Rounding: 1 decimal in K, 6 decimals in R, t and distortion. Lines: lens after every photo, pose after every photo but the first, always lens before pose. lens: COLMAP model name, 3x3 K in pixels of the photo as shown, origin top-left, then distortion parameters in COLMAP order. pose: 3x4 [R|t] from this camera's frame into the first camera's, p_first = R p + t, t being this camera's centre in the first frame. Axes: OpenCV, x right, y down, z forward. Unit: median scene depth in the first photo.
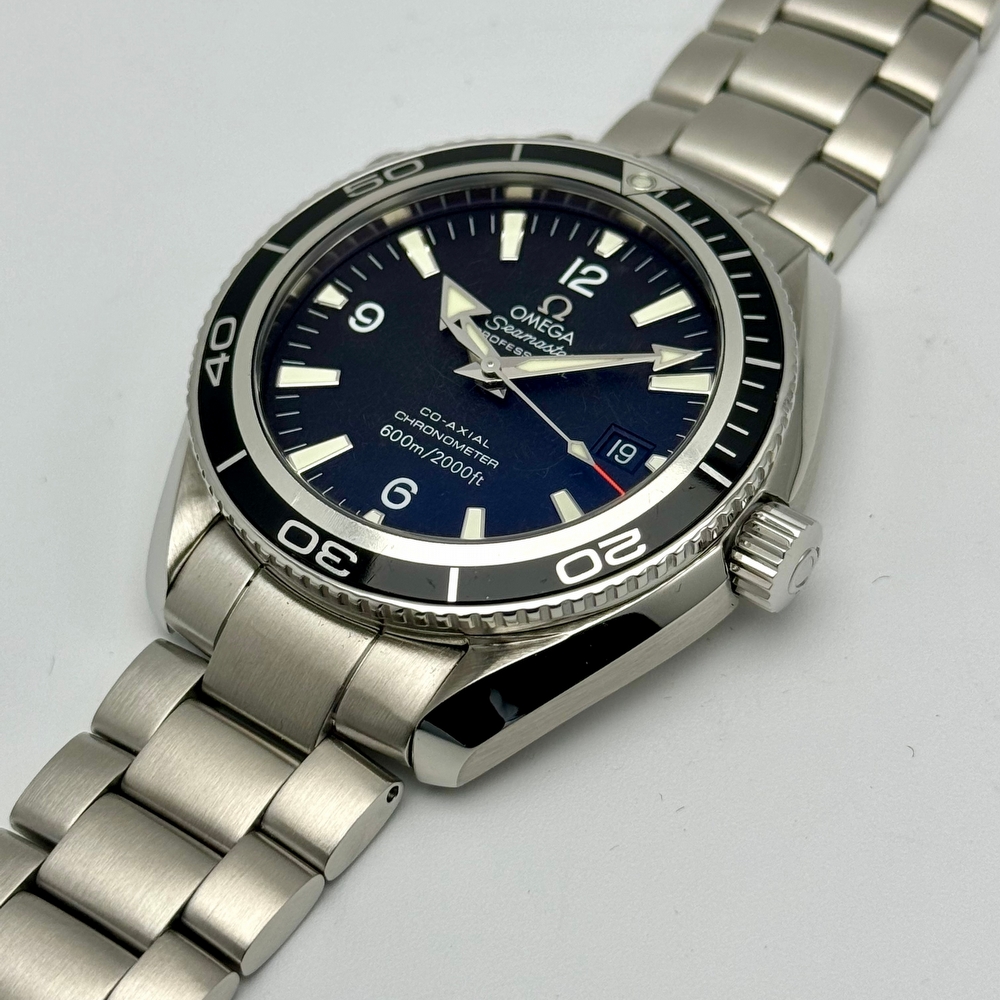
lens RADIAL K [[2878.3, 0, 511.4], [0, 2878.3, 499.5], [0, 0, 1]] dist [0.452487, -1.572580]
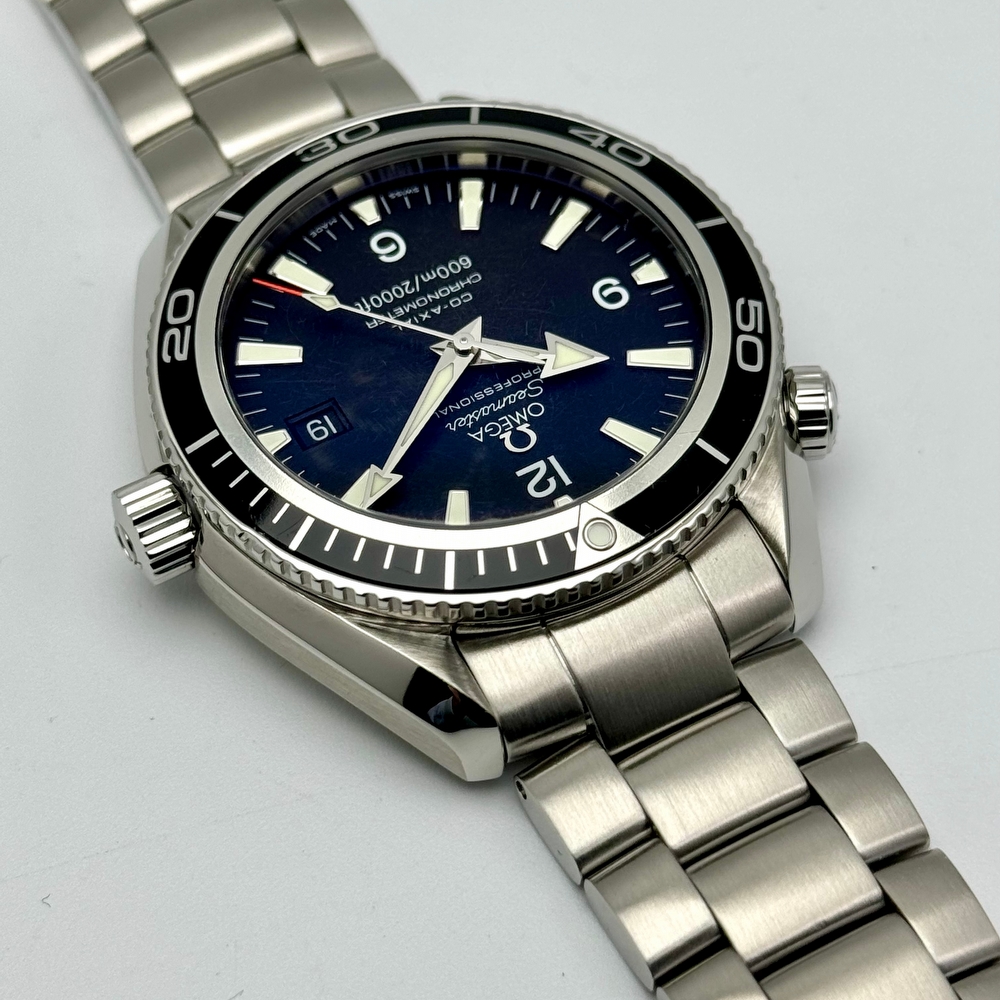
lens RADIAL K [[2878.3, 0, 511.4], [0, 2878.3, 499.5], [0, 0, 1]] dist [0.452487, -1.572580]
pose [[-0.428060, 0.806411, -0.408003, 0.419046], [-0.693994, -0.004120, 0.719969, -0.746803], [0.578910, 0.591342, 0.561408, 0.495222]]
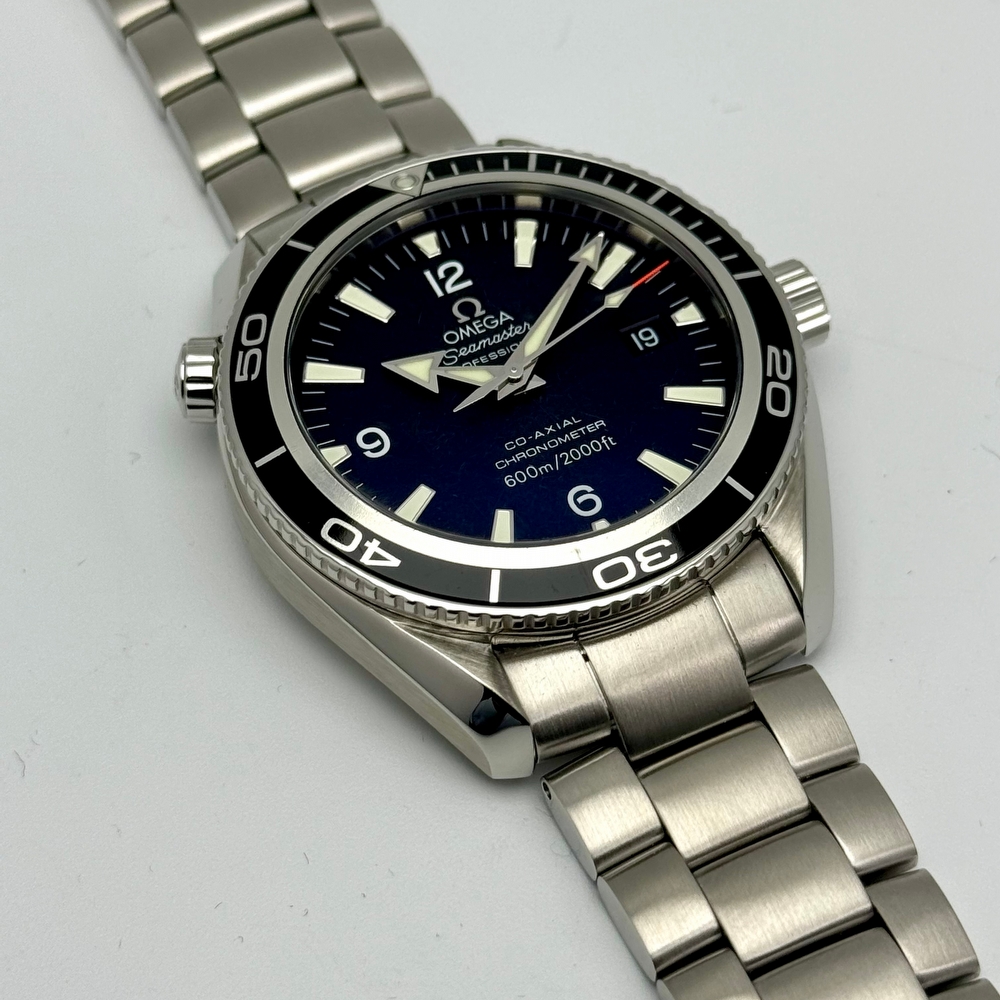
lens RADIAL K [[2878.3, 0, 511.4], [0, 2878.3, 499.5], [0, 0, 1]] dist [0.452487, -1.572580]
pose [[0.461938, -0.669819, 0.581340, -0.640074], [0.681316, 0.687640, 0.250918, -0.274821], [-0.567822, 0.280167, 0.774005, 0.205303]]
